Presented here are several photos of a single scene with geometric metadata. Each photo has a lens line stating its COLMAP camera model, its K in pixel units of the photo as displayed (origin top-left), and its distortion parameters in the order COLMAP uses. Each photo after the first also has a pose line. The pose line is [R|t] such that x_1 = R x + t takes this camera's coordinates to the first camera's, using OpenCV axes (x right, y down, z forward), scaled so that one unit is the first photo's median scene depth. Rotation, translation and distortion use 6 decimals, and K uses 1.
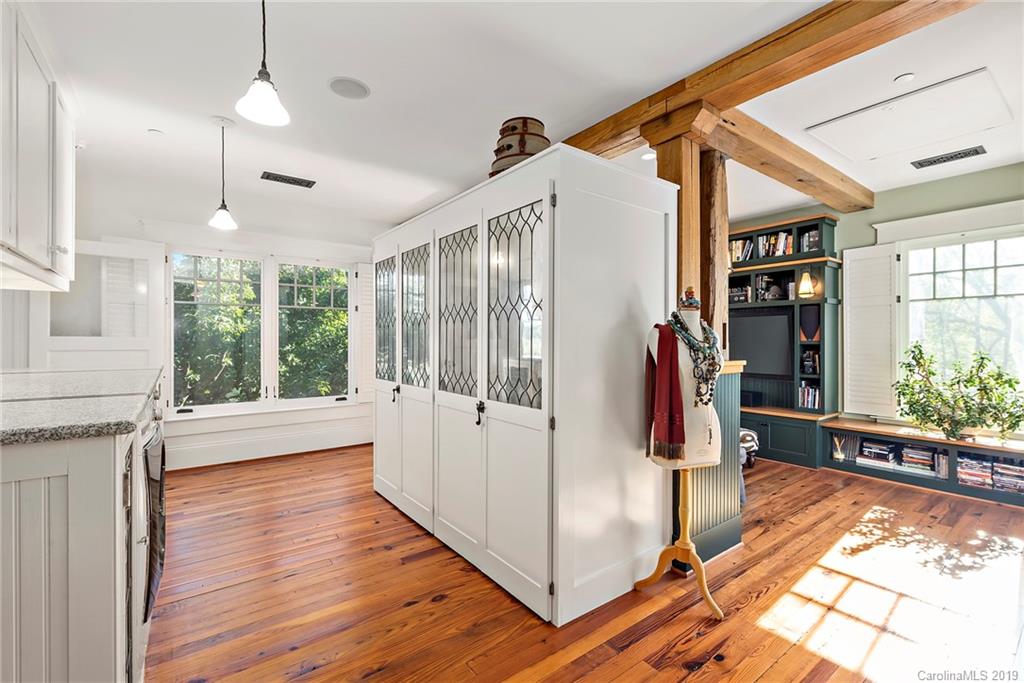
lens RADIAL K [[450.7, 0, 512.4], [0, 450.7, 340.9], [0, 0, 1]] dist [-0.000280, 0.001032]
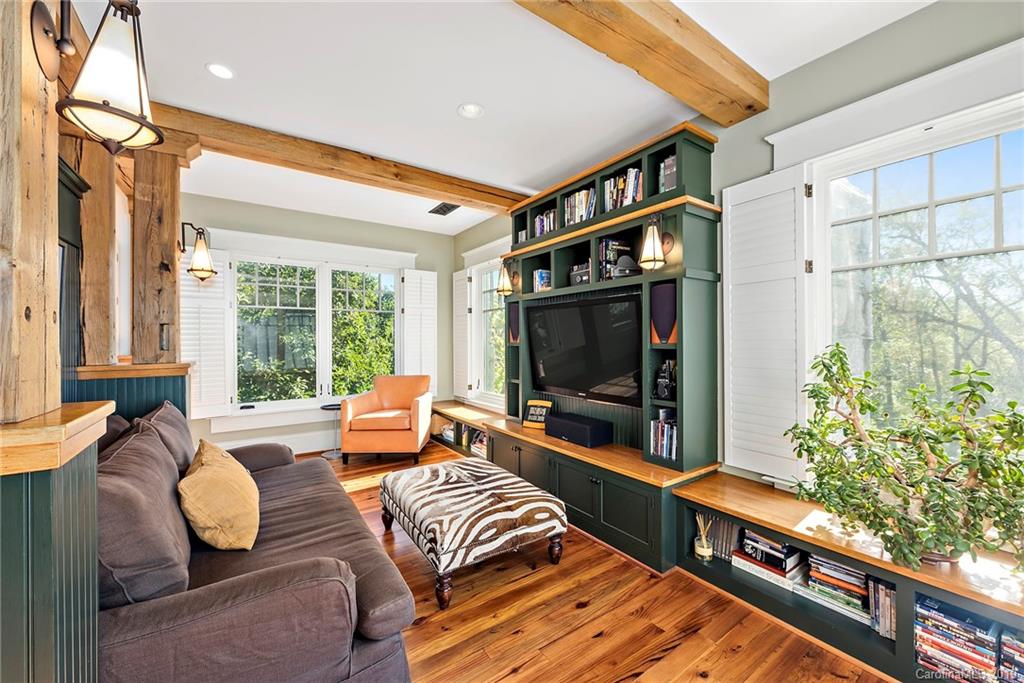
lens RADIAL K [[400.1, 0, 512.6], [0, 400.1, 340.7], [0, 0, 1]] dist [0.000073, -0.000510]
pose [[0.999334, -0.002863, -0.036371, 0.492094], [0.002824, 0.999995, -0.001125, -0.003515], [0.036374, 0.001021, 0.999338, 0.481063]]
